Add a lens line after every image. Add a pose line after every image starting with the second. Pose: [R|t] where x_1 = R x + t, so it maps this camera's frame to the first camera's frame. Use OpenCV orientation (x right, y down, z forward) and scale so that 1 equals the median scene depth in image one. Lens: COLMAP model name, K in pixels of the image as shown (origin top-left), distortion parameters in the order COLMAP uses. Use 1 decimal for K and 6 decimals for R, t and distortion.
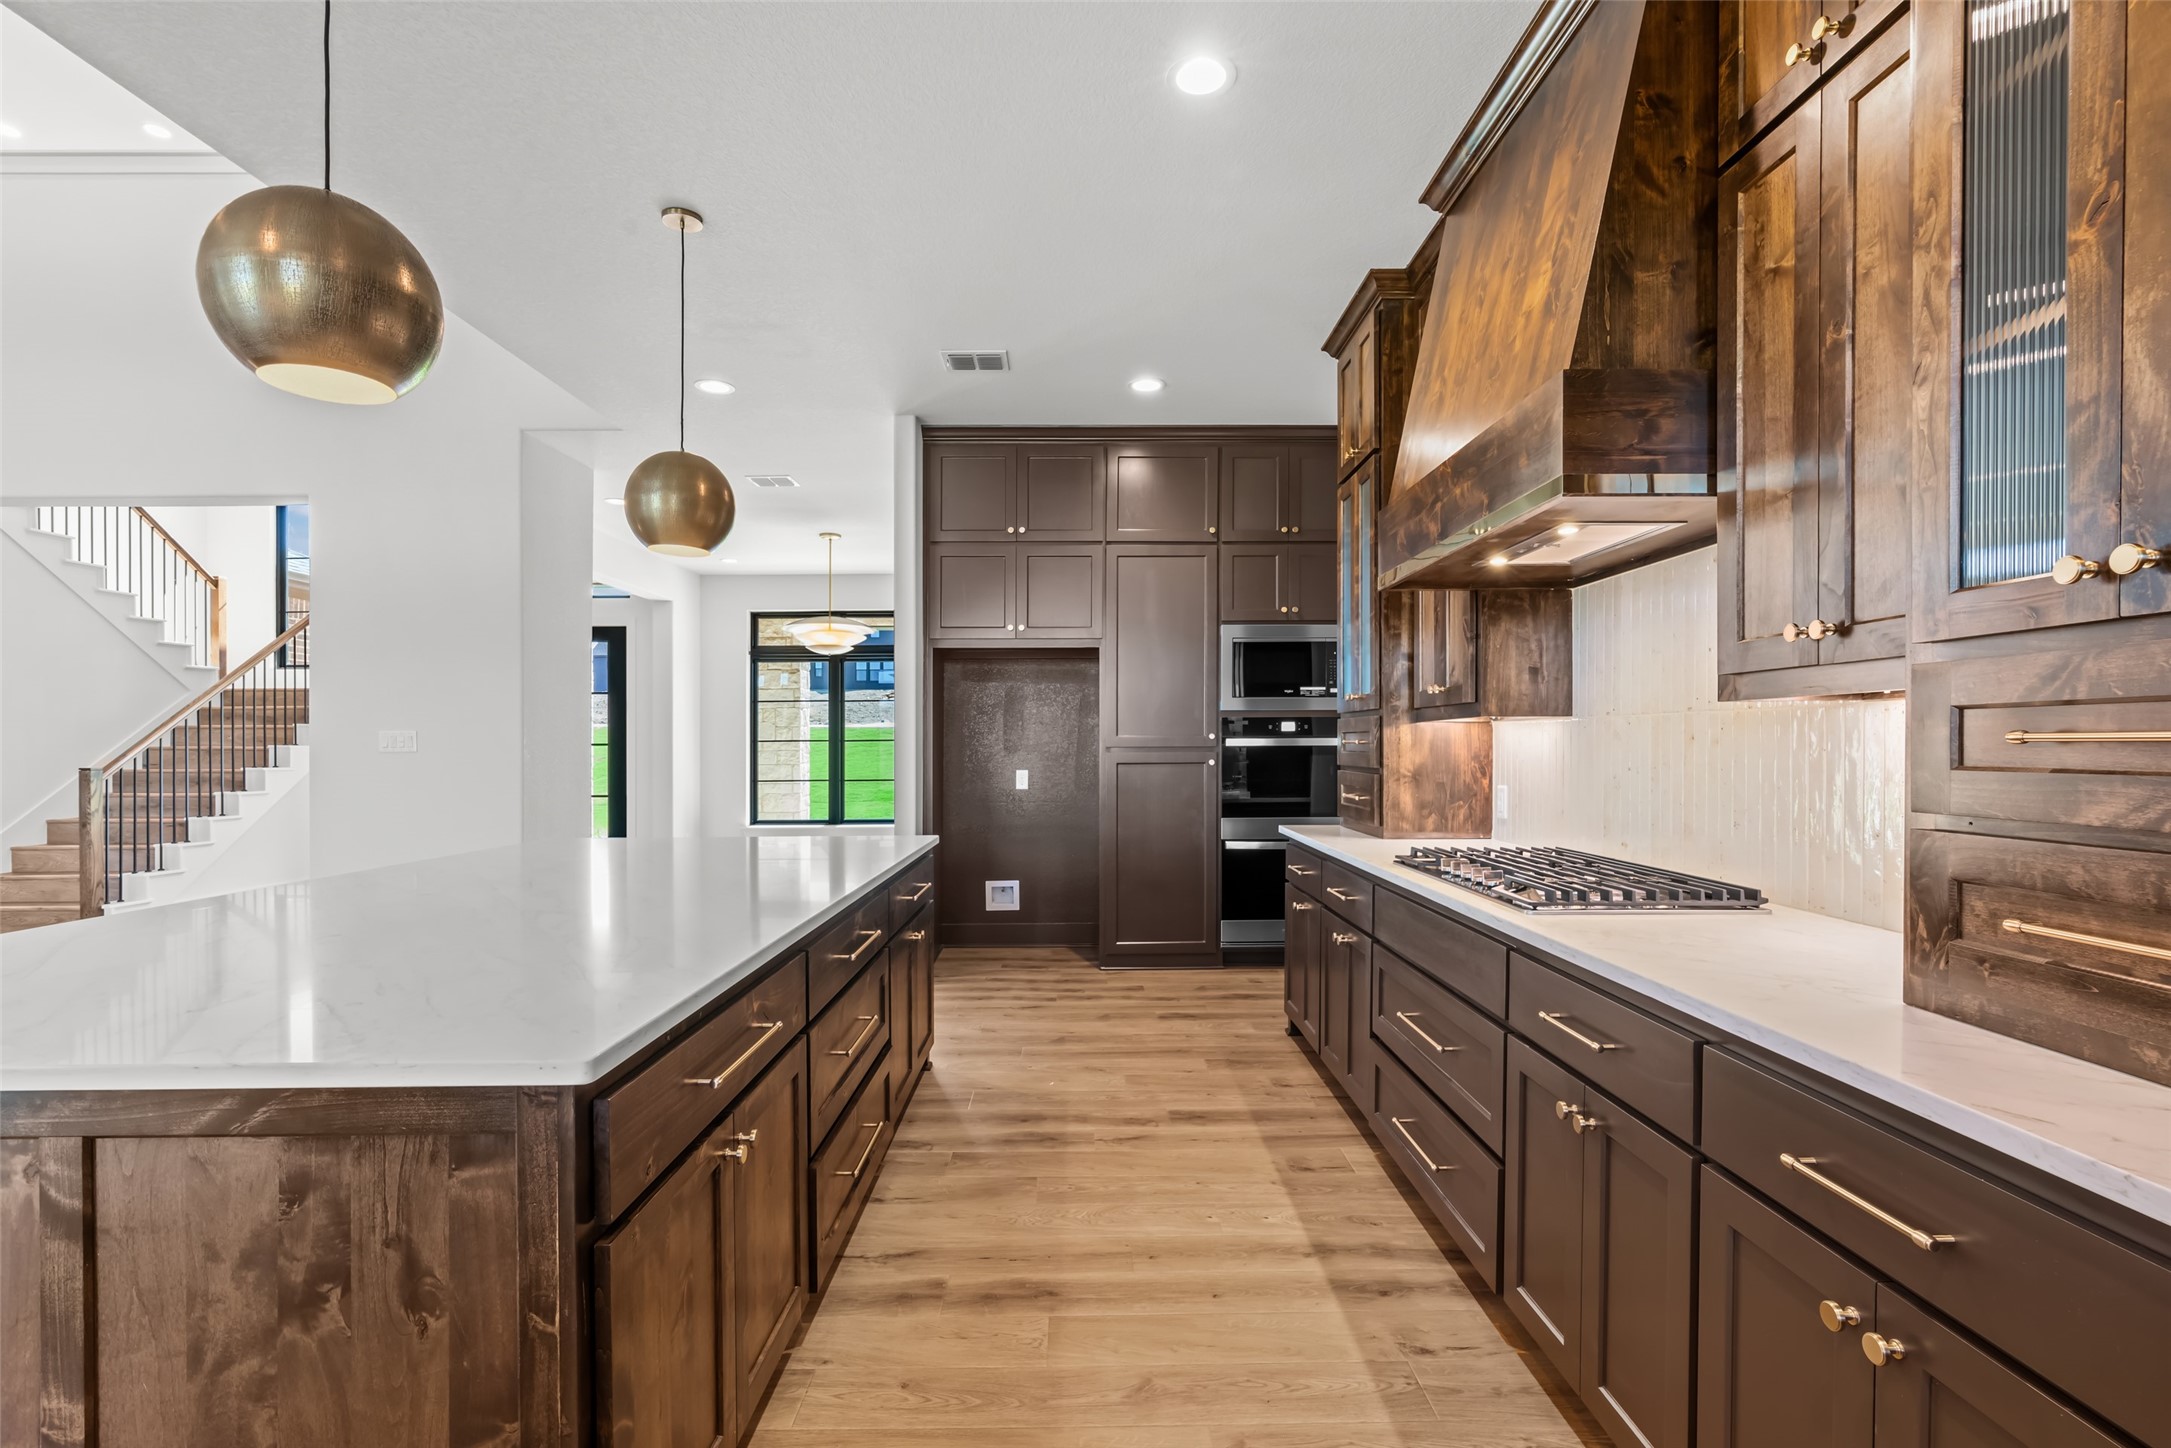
lens RADIAL K [[990.3, 0, 1087.1], [0, 990.3, 748.6], [0, 0, 1]] dist [-0.011868, 0.005781]
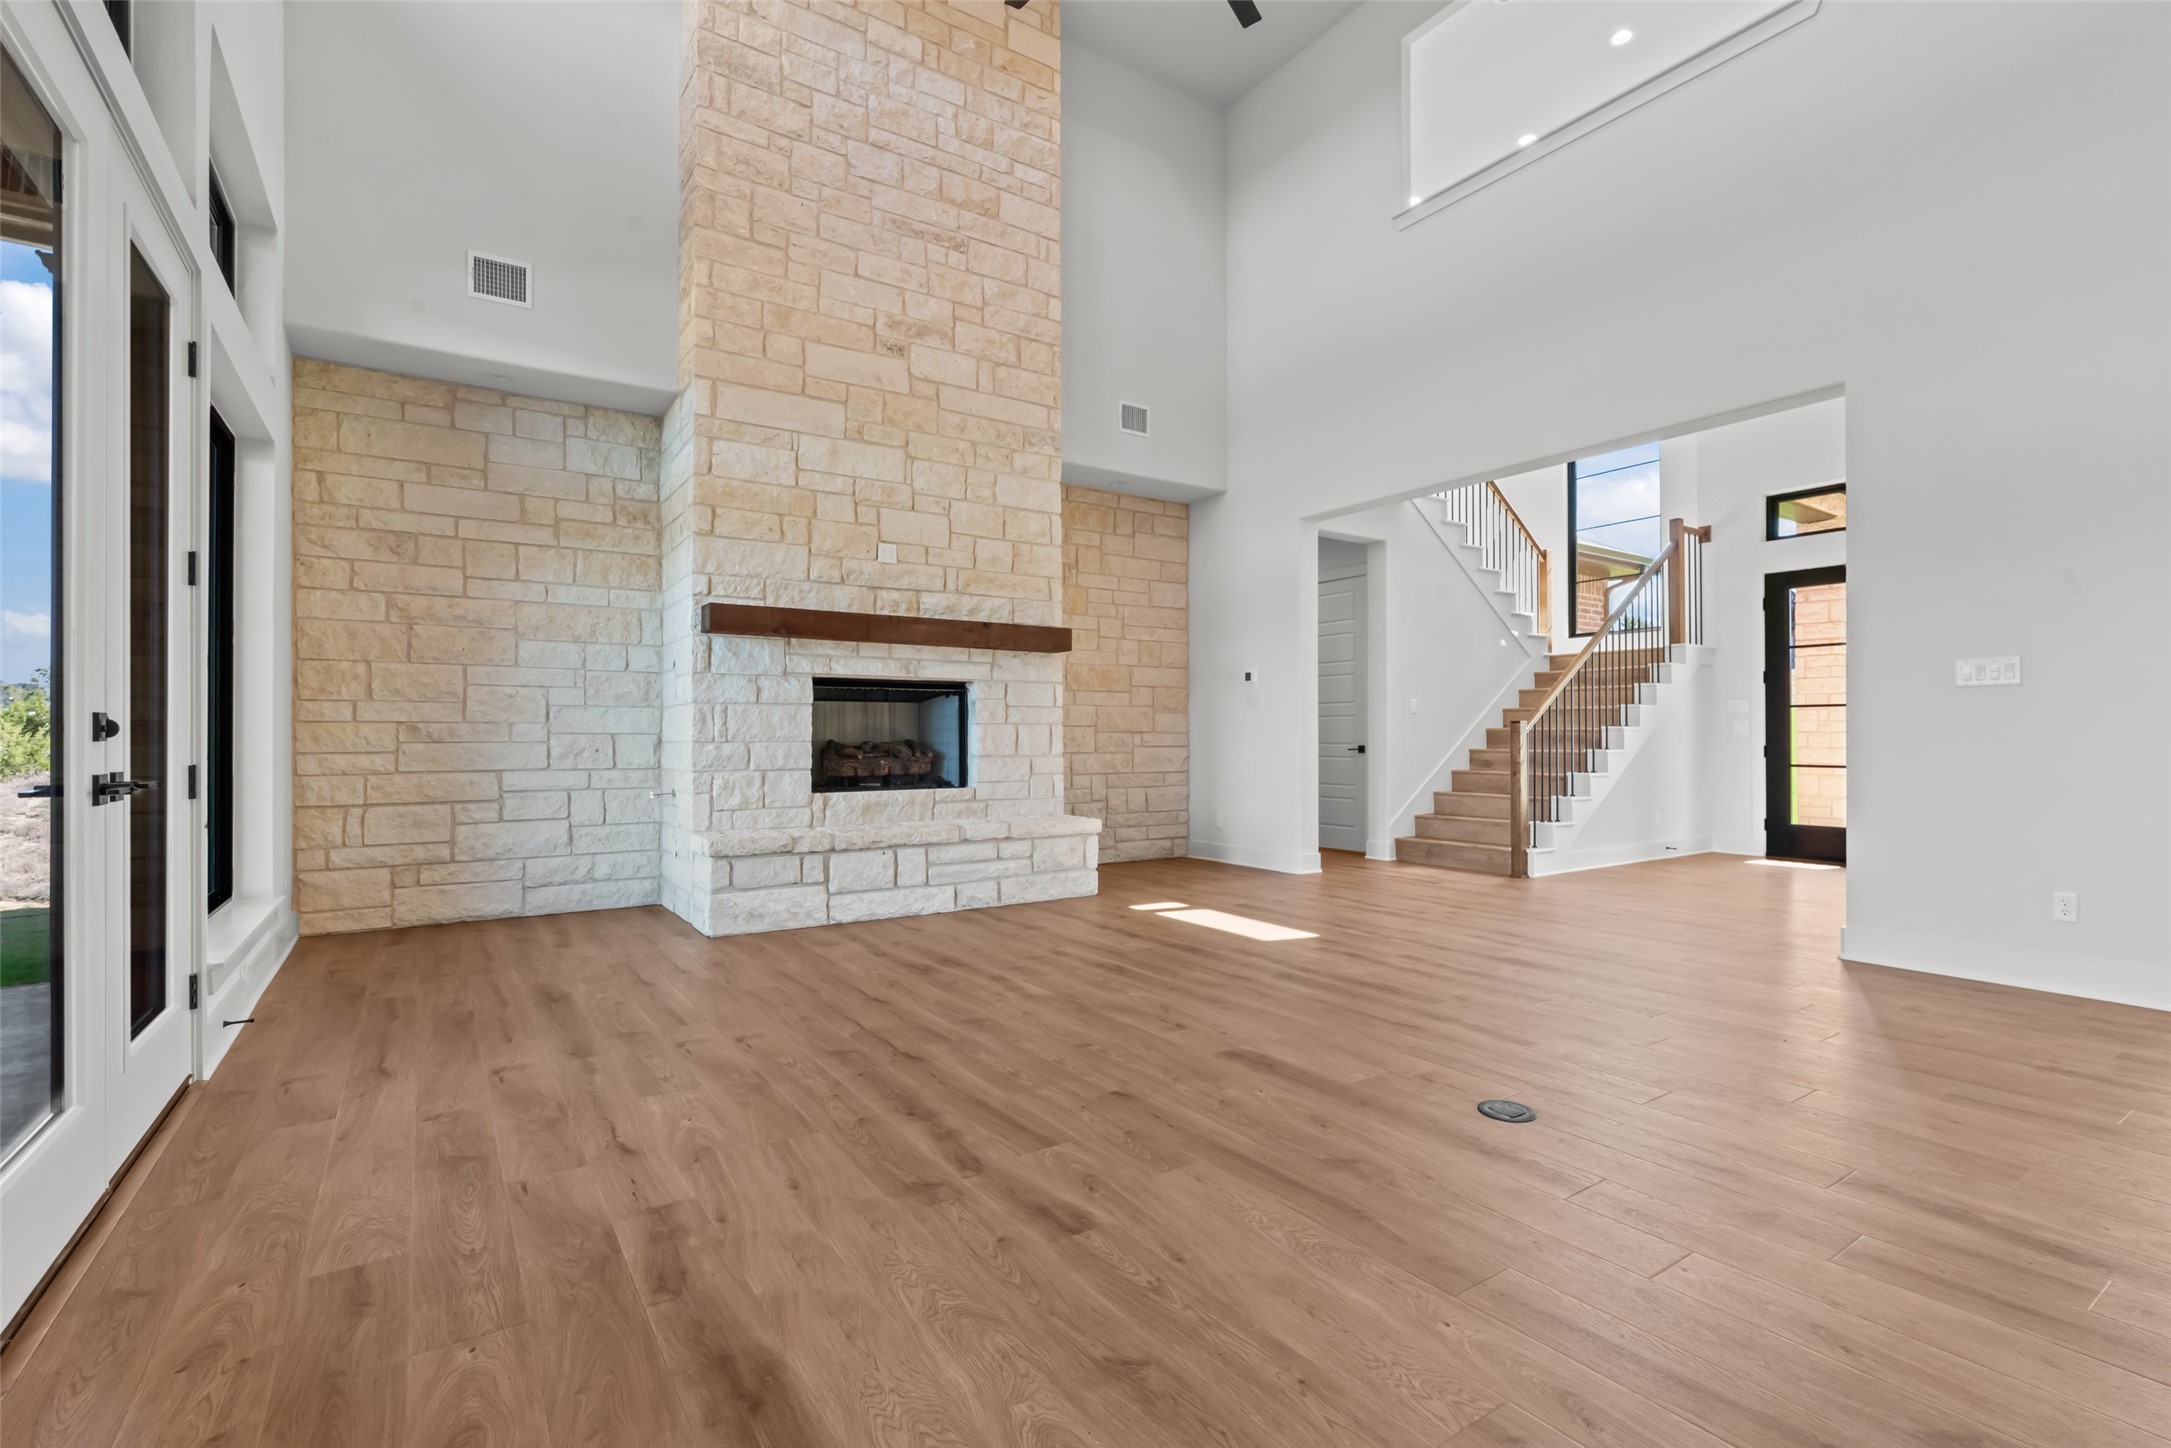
lens RADIAL K [[986.2, 0, 1092.1], [0, 986.2, 730.3], [0, 0, 1]] dist [-0.018301, 0.008881]
pose [[0.557866, -0.000038, -0.829931, -0.636937], [-0.006784, 0.999966, -0.004606, 0.064626], [0.829903, 0.008200, 0.557847, 0.014757]]
